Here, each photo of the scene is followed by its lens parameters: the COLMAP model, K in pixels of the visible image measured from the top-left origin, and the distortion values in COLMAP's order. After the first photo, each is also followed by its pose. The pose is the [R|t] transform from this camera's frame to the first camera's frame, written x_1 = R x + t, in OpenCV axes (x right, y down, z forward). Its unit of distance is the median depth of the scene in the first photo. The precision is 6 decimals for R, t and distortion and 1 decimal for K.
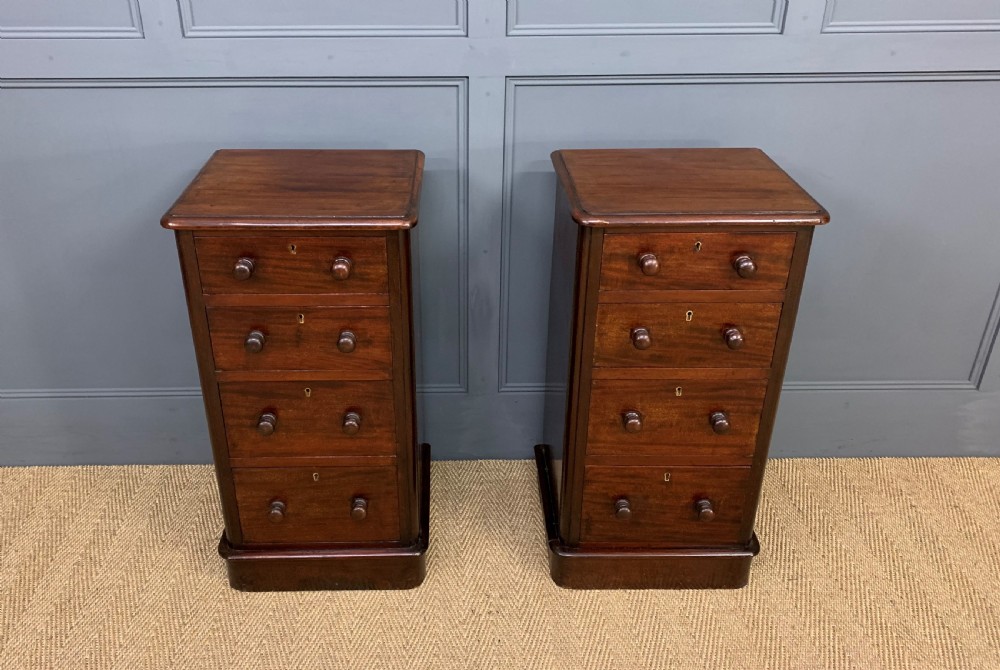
lens RADIAL K [[846.4, 0, 450.8], [0, 846.4, 311.8], [0, 0, 1]] dist [0.013907, -0.006219]
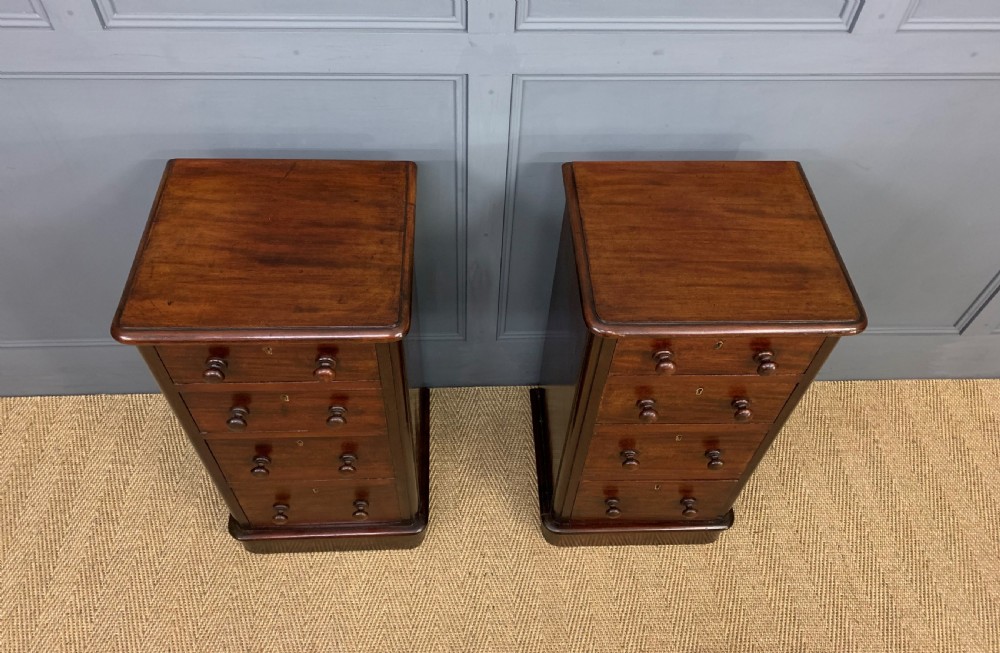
lens RADIAL K [[764.3, 0, 488.3], [0, 764.3, 306.0], [0, 0, 1]] dist [0.011128, 0.001545]
pose [[0.998776, -0.004920, 0.049218, 0.002860], [-0.014826, 0.919510, 0.392788, -0.366279], [-0.047189, -0.393037, 0.918311, 0.228248]]
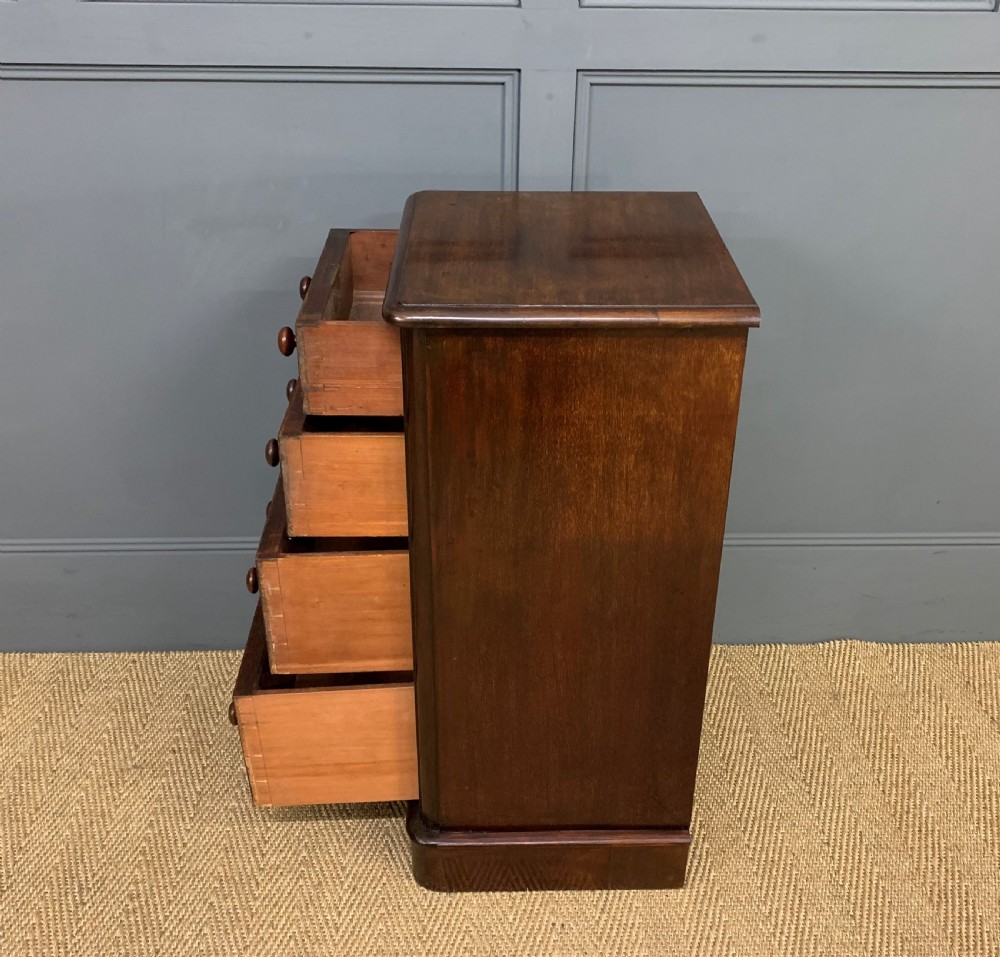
lens RADIAL K [[1121.5, 0, 502.3], [0, 1121.5, 446.6], [0, 0, 1]] dist [-0.009155, 0.040500]
pose [[0.999437, 0.004830, 0.033203, -0.020750], [-0.005508, 0.999778, 0.020346, -0.004337], [-0.033097, -0.020518, 0.999242, 0.131264]]
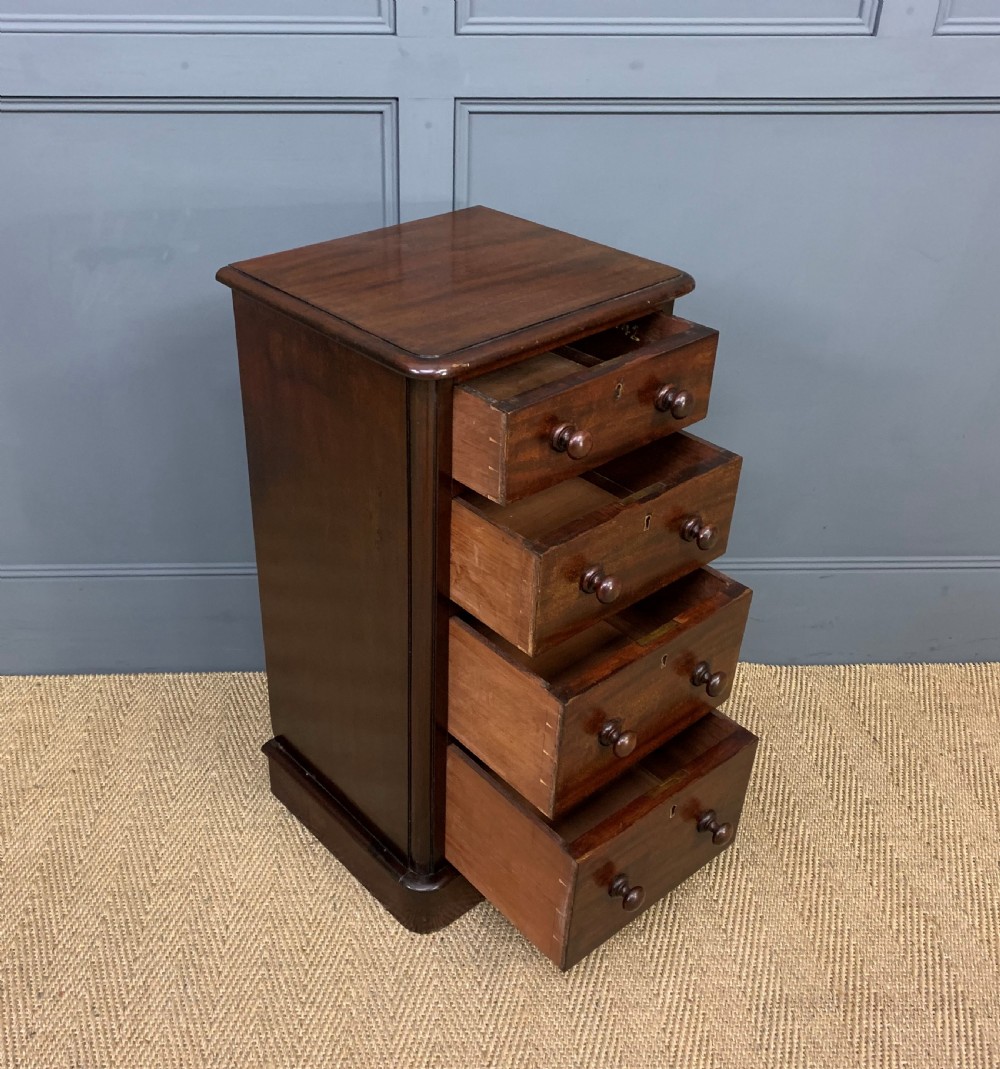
lens RADIAL K [[1103.9, 0, 431.5], [0, 1103.9, 514.8], [0, 0, 1]] dist [0.010268, -0.001750]
pose [[0.999736, 0.000477, 0.022955, 0.027302], [-0.001891, 0.998099, 0.061607, -0.009139], [-0.022882, -0.061634, 0.997836, 0.128221]]
